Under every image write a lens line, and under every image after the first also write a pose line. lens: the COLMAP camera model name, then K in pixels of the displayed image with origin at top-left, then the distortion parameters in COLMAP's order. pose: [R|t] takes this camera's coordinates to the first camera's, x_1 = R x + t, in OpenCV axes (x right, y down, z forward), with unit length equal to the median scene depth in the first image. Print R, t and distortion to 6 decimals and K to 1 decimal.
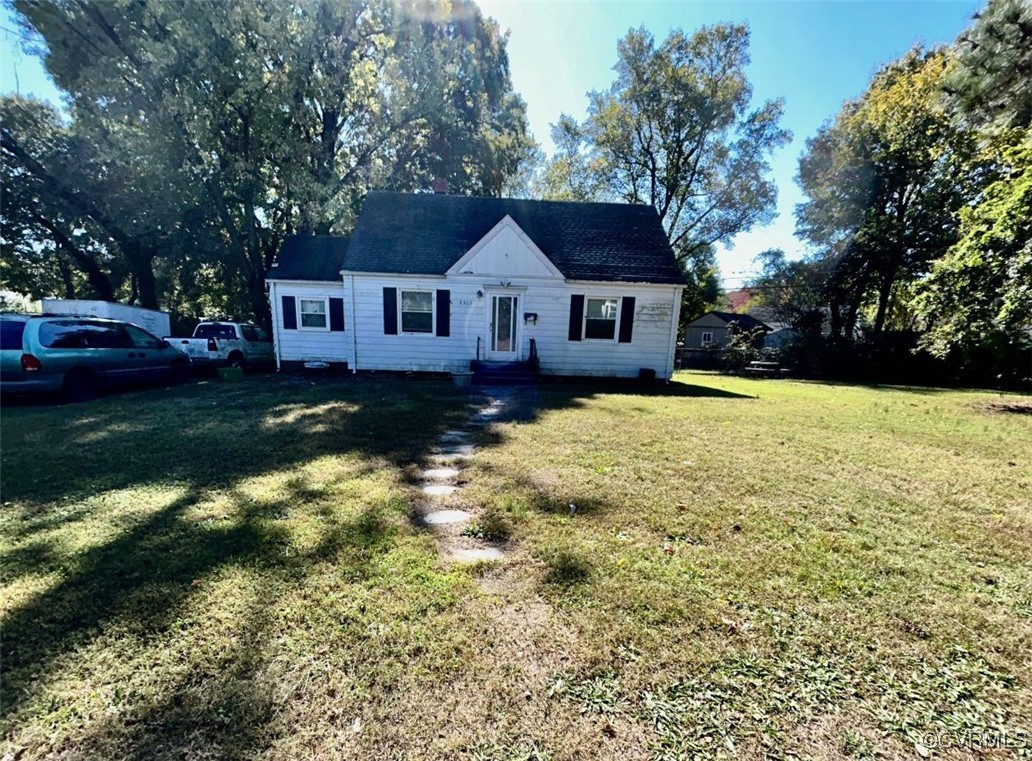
lens RADIAL K [[465.2, 0, 516.8], [0, 465.2, 441.9], [0, 0, 1]] dist [-0.000581, -0.000381]
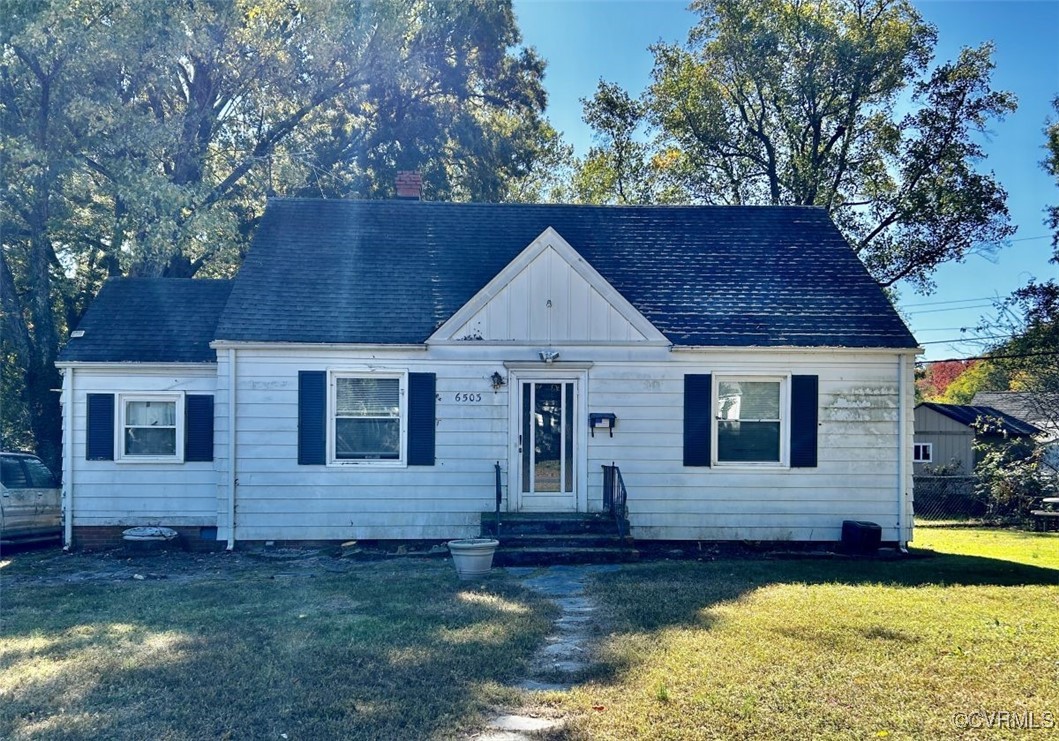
lens RADIAL K [[869.9, 0, 512.7], [0, 869.9, 453.7], [0, 0, 1]] dist [0.111212, -0.202094]
pose [[0.999557, -0.028962, -0.006787, -0.056794], [0.026625, 0.972823, -0.230016, -0.029547], [0.013264, 0.229733, 0.973163, 0.123057]]
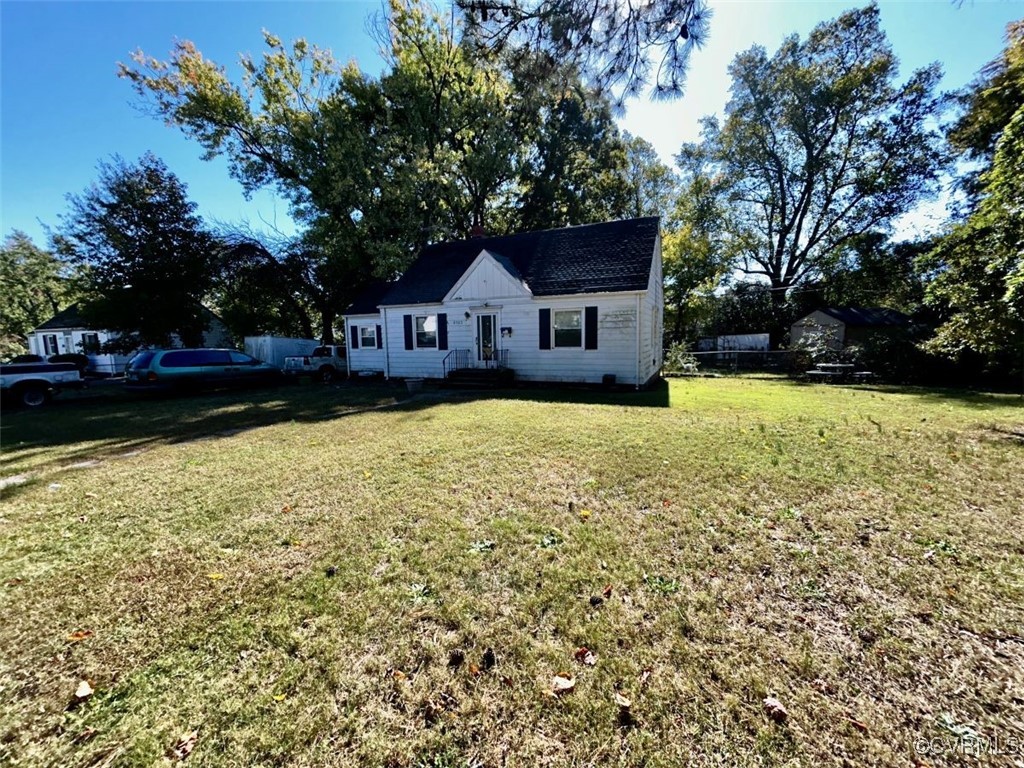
lens RADIAL K [[407.4, 0, 512.0], [0, 407.4, 384.0], [0, 0, 1]] dist [0.000041, -0.000014]
pose [[0.894154, 0.002633, -0.447752, 0.478438], [-0.060604, 0.991493, -0.115194, -0.023853], [0.443640, 0.130137, 0.886706, 0.133118]]
